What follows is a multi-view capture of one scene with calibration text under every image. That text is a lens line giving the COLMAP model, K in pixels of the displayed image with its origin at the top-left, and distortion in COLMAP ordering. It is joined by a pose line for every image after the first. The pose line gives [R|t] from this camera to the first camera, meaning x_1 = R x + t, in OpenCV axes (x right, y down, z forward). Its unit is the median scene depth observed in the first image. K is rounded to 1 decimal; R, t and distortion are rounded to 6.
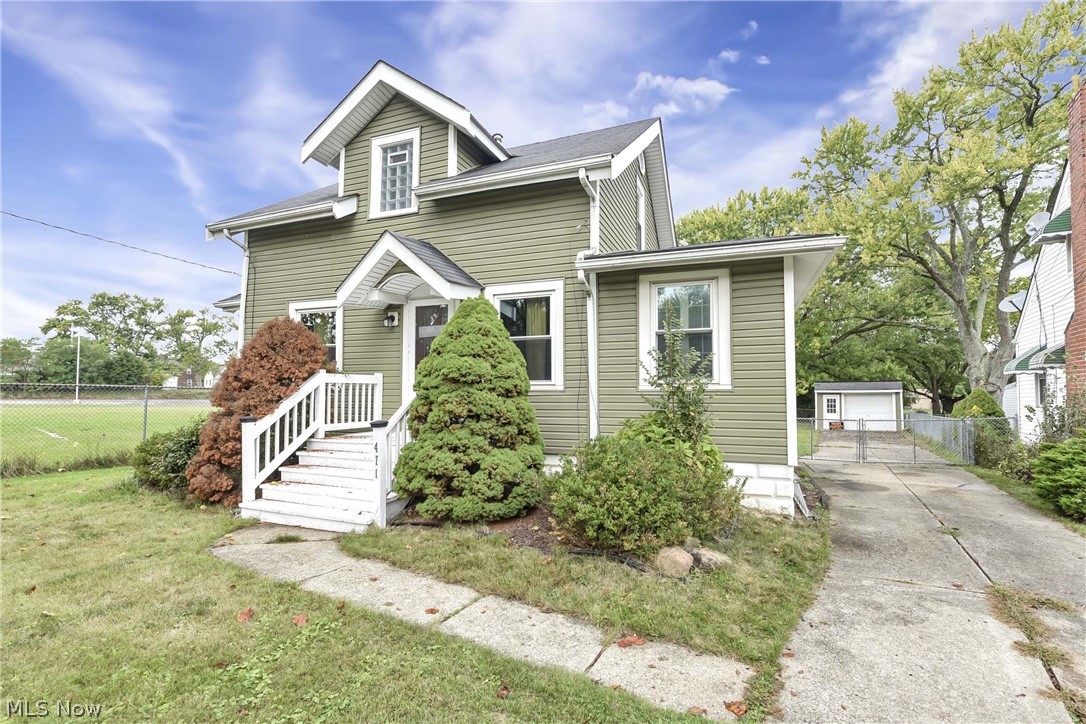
lens RADIAL K [[472.4, 0, 557.1], [0, 472.4, 379.7], [0, 0, 1]] dist [0.001080, -0.002843]
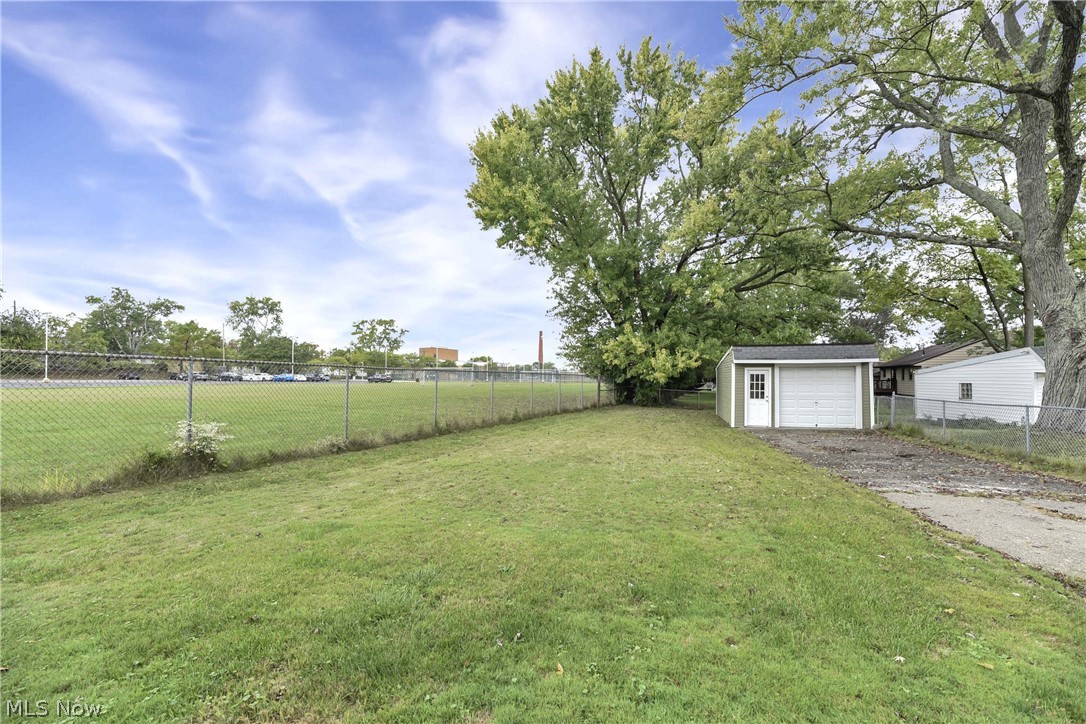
lens RADIAL K [[447.0, 0, 548.3], [0, 447.0, 370.1], [0, 0, 1]] dist [-0.000704, -0.000354]
pose [[0.953627, 0.005697, 0.300936, 0.292562], [-0.012073, 0.999740, 0.019332, 0.049004], [-0.300748, -0.022069, 0.953448, 0.974621]]
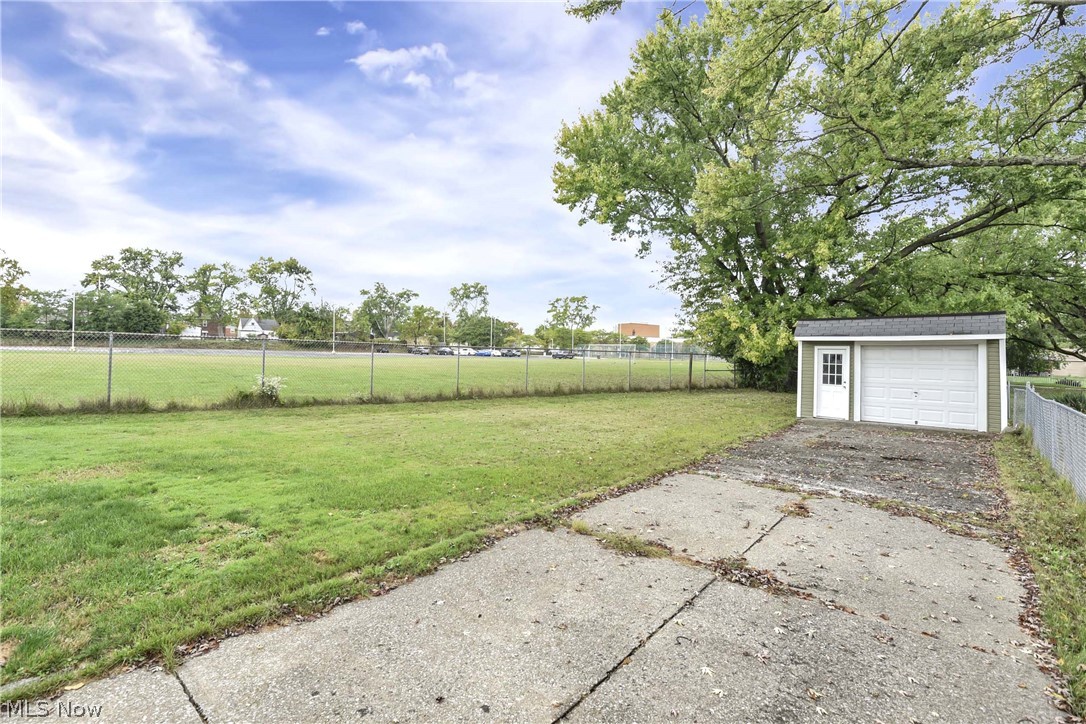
lens RADIAL K [[472.4, 0, 508.2], [0, 472.4, 346.7], [0, 0, 1]] dist [0.001080, -0.002843]
pose [[0.975914, 0.012735, -0.217783, 0.647793], [-0.007686, 0.999682, 0.024013, 0.042440], [0.218020, -0.021760, 0.975702, 0.821030]]
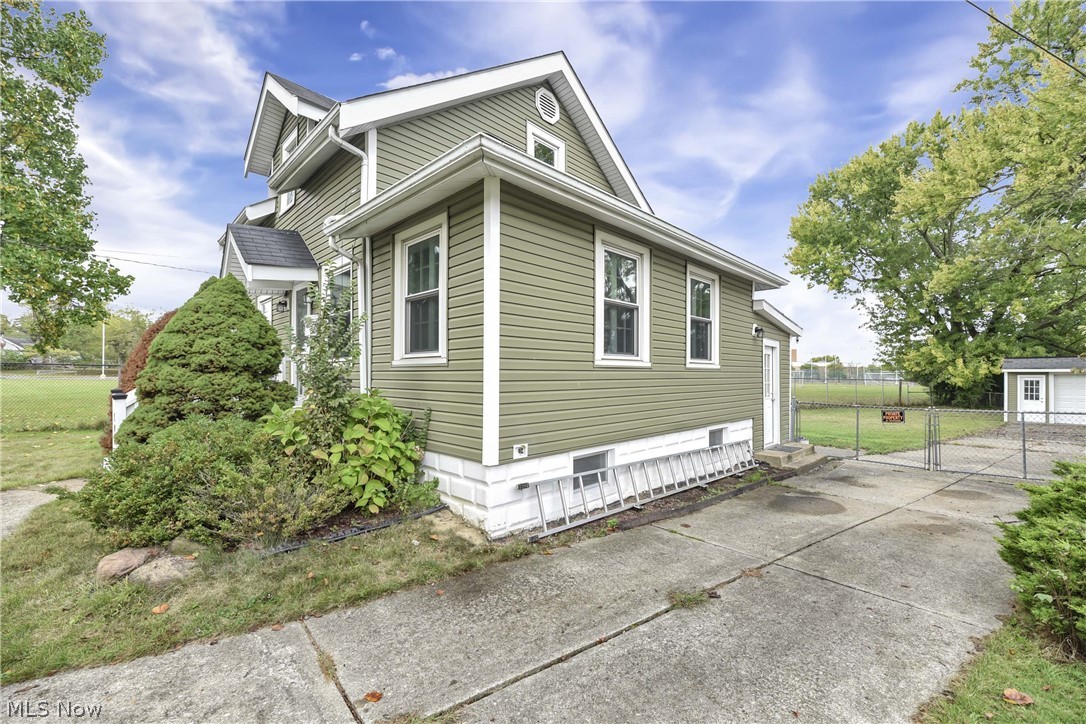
lens RADIAL K [[436.6, 0, 551.8], [0, 436.6, 373.2], [0, 0, 1]] dist [-0.008132, -0.000405]
pose [[0.916157, 0.001317, -0.400816, 0.289580], [0.009970, 0.999610, 0.026074, 0.006636], [0.400695, -0.027884, 0.915787, 0.140355]]
